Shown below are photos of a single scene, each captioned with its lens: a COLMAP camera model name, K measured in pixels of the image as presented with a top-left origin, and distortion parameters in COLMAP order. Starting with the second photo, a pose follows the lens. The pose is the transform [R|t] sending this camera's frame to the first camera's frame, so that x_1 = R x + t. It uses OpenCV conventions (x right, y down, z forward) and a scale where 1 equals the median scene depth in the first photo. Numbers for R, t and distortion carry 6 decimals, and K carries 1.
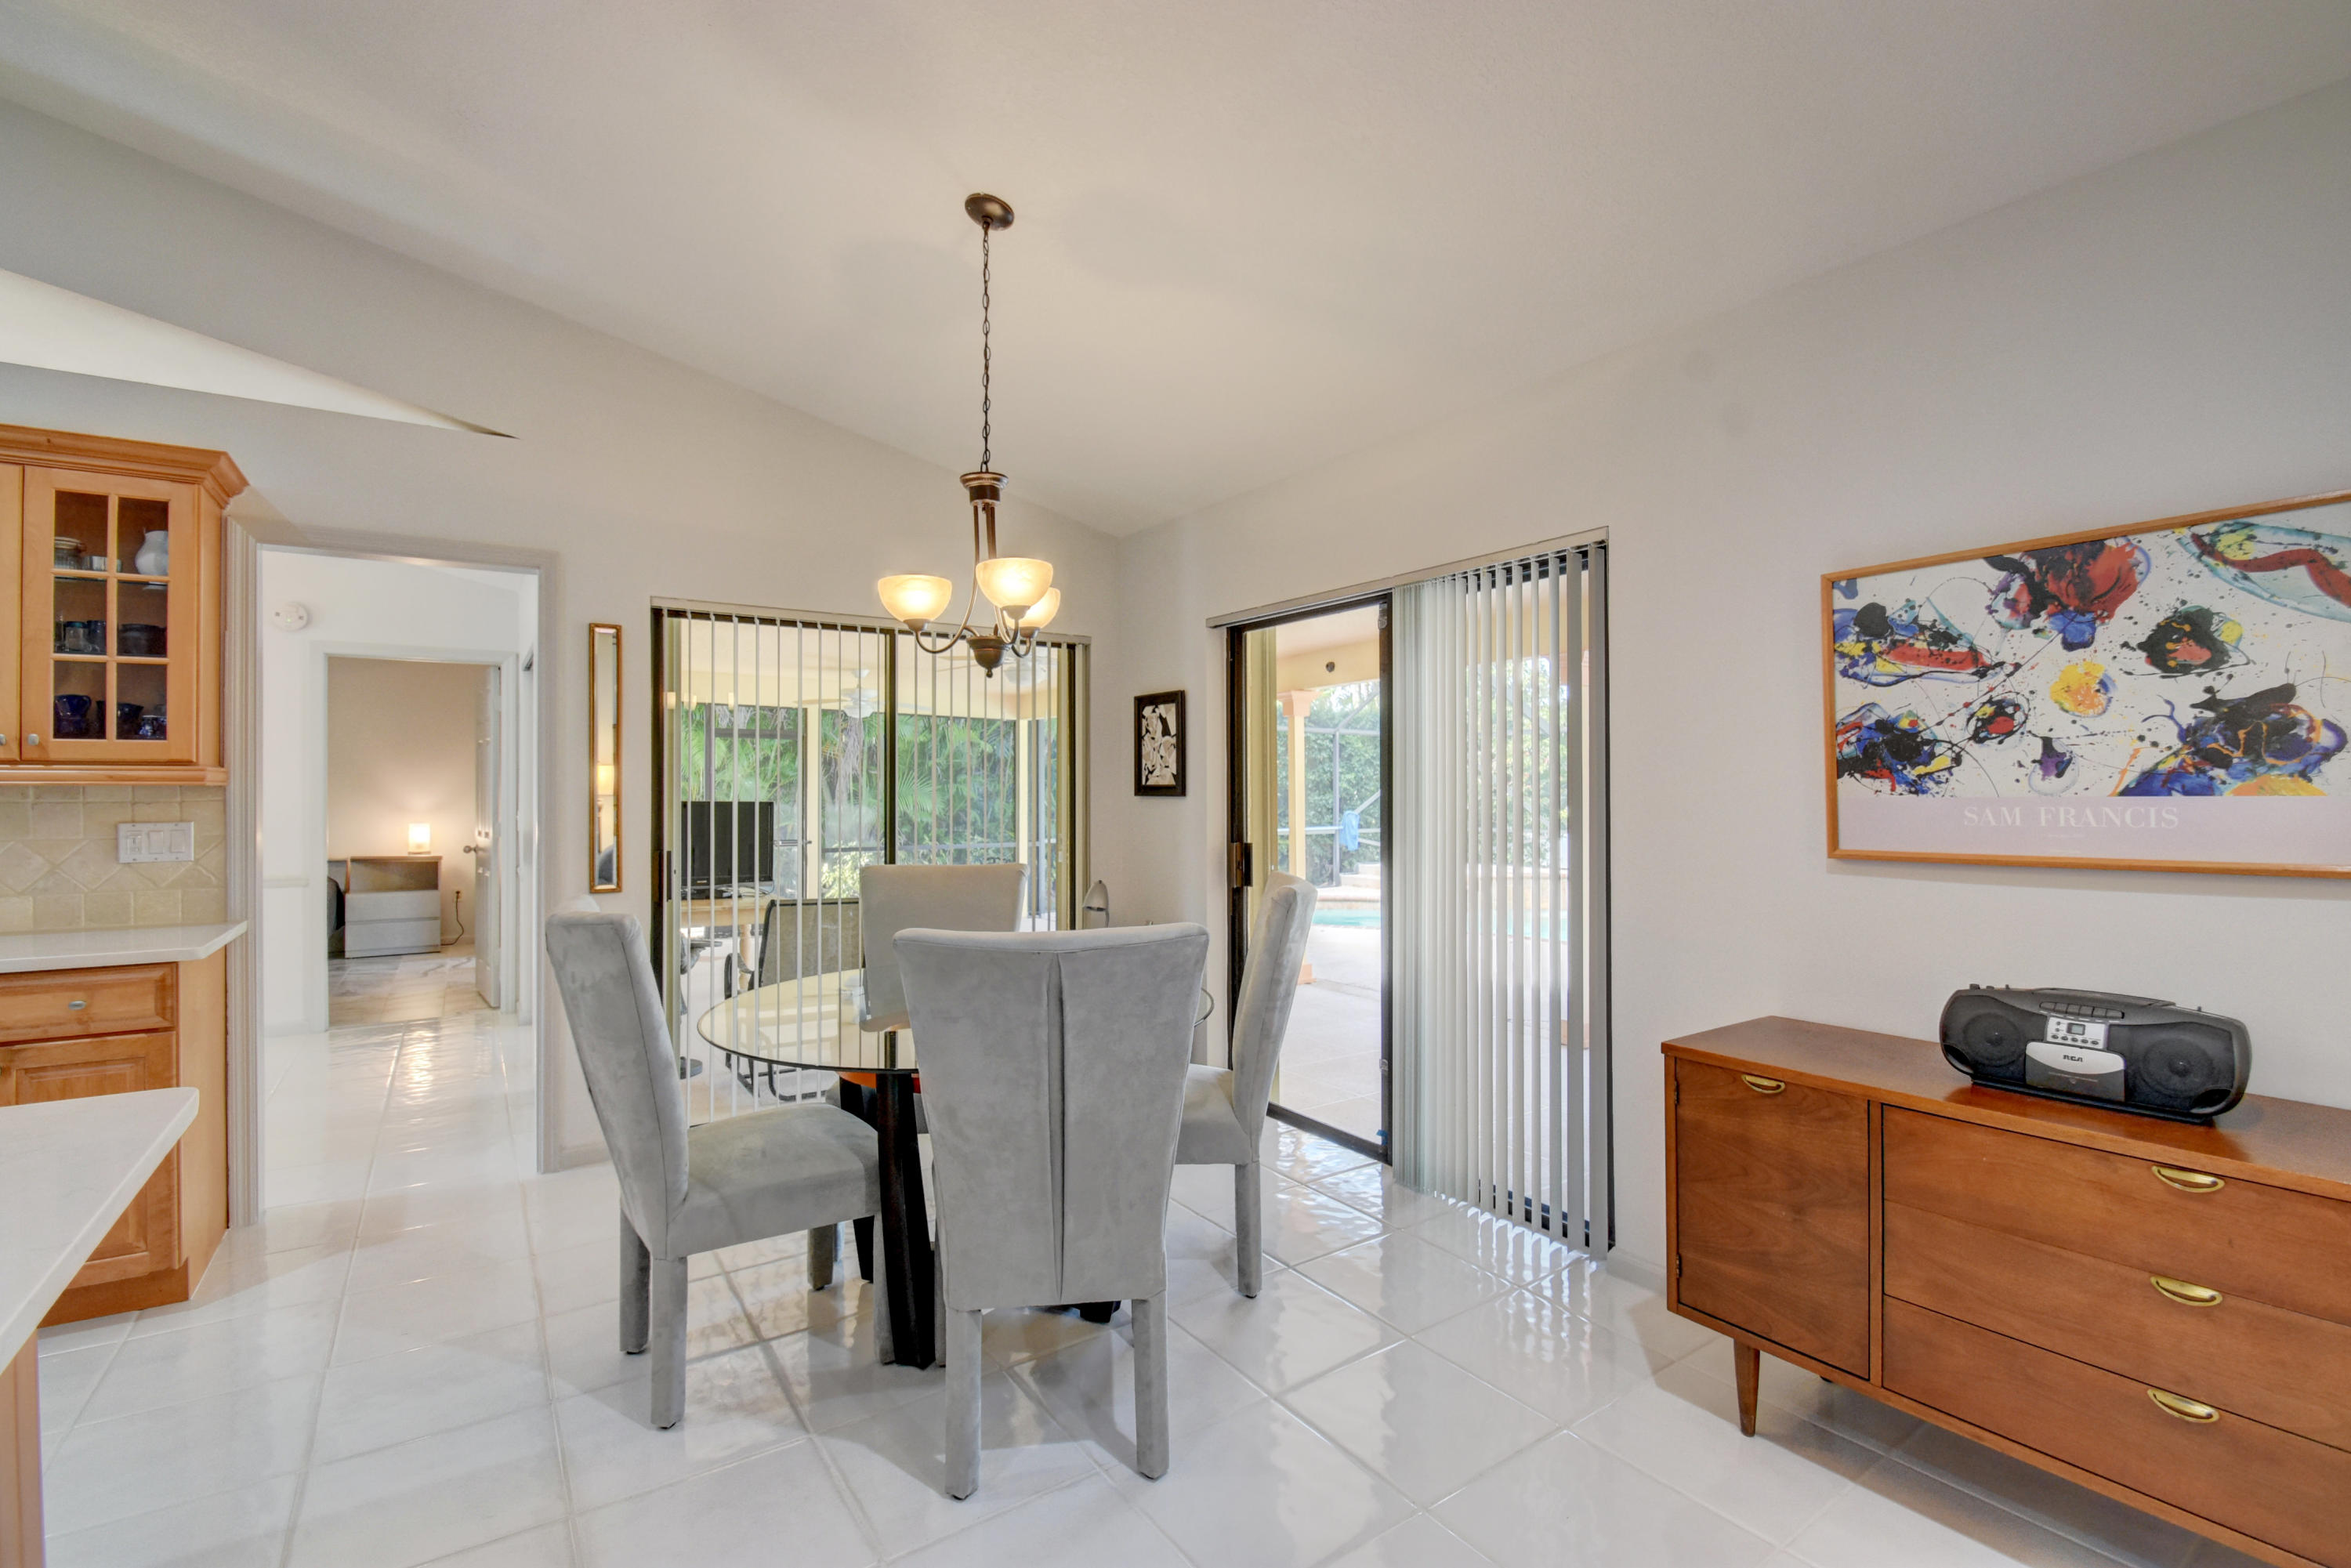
lens RADIAL K [[1053.2, 0, 1173.4], [0, 1053.2, 781.1], [0, 0, 1]] dist [-0.002797, -0.000344]
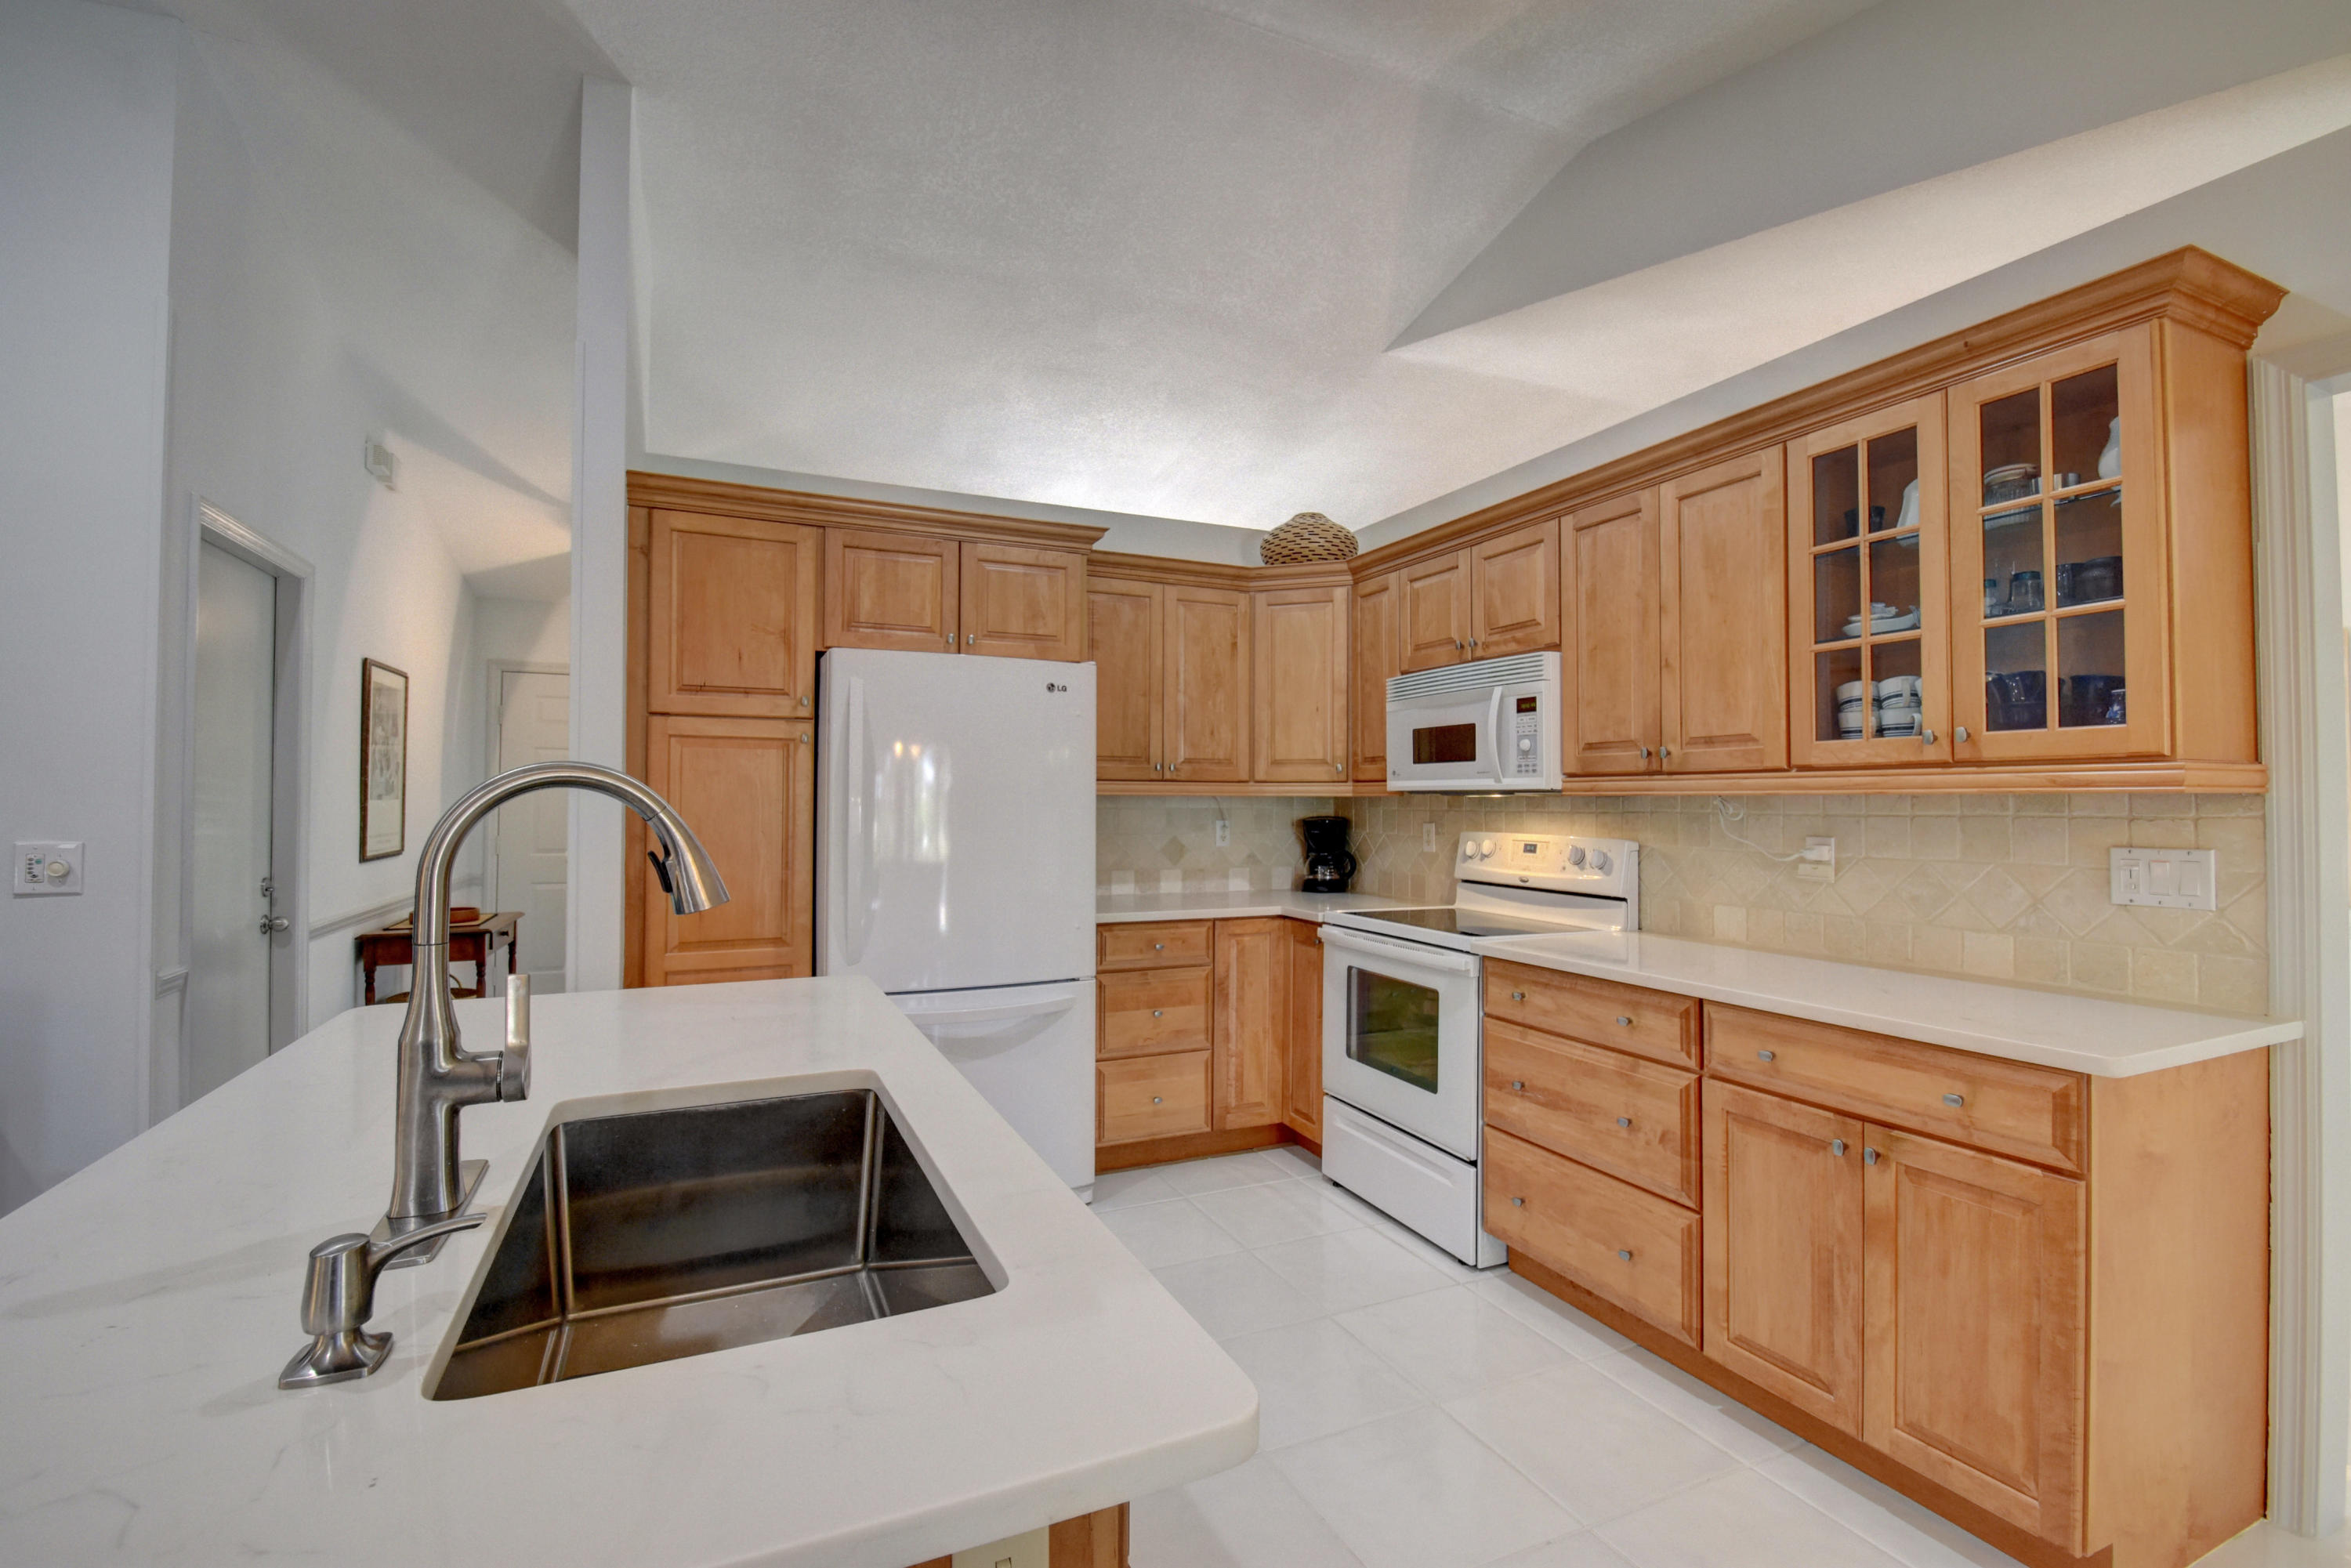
lens RADIAL K [[1027.3, 0, 1158.0], [0, 1027.3, 780.5], [0, 0, 1]] dist [-0.017308, -0.001991]
pose [[-0.182028, -0.018221, -0.983125, -0.229723], [0.004482, 0.999803, -0.019360, 0.005911], [0.983283, -0.007930, -0.181910, 0.518141]]
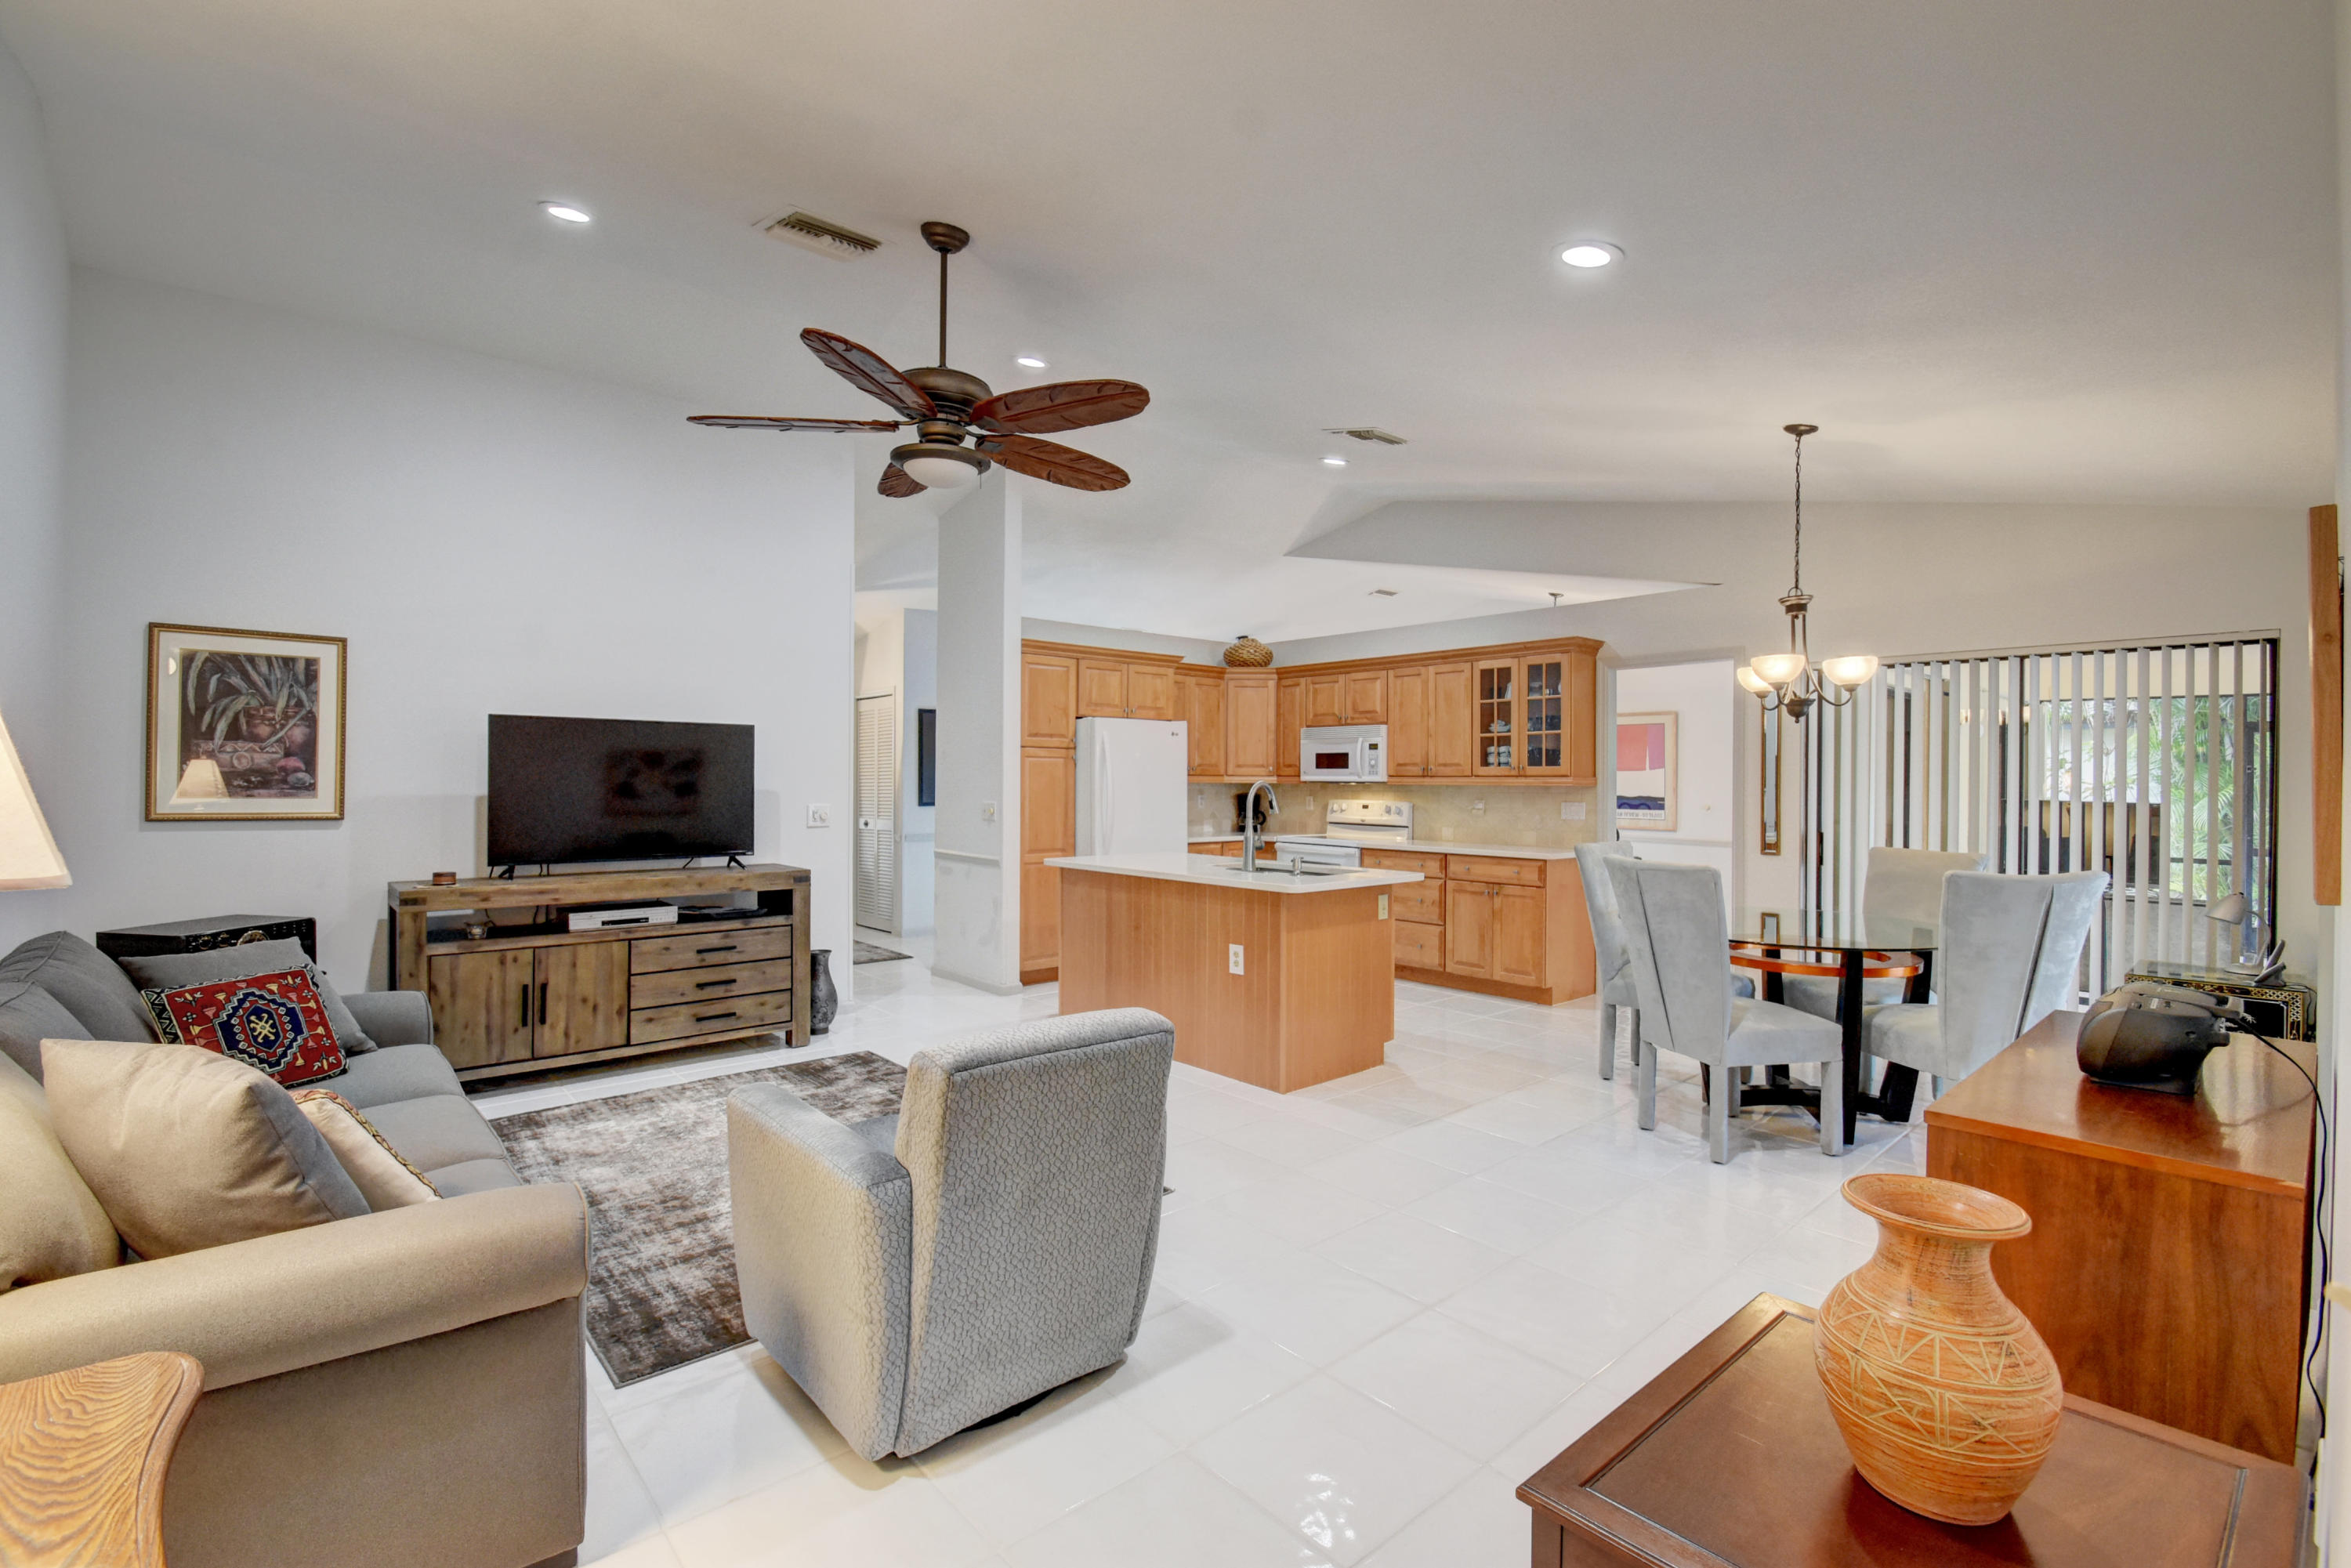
lens RADIAL K [[1027.3, 0, 1180.5], [0, 1027.3, 781.8], [0, 0, 1]] dist [-0.017308, -0.001991]
pose [[0.132246, 0.004923, -0.991205, 1.139654], [0.002665, 0.999982, 0.005322, -0.017796], [0.991213, -0.003346, 0.132231, -0.115249]]
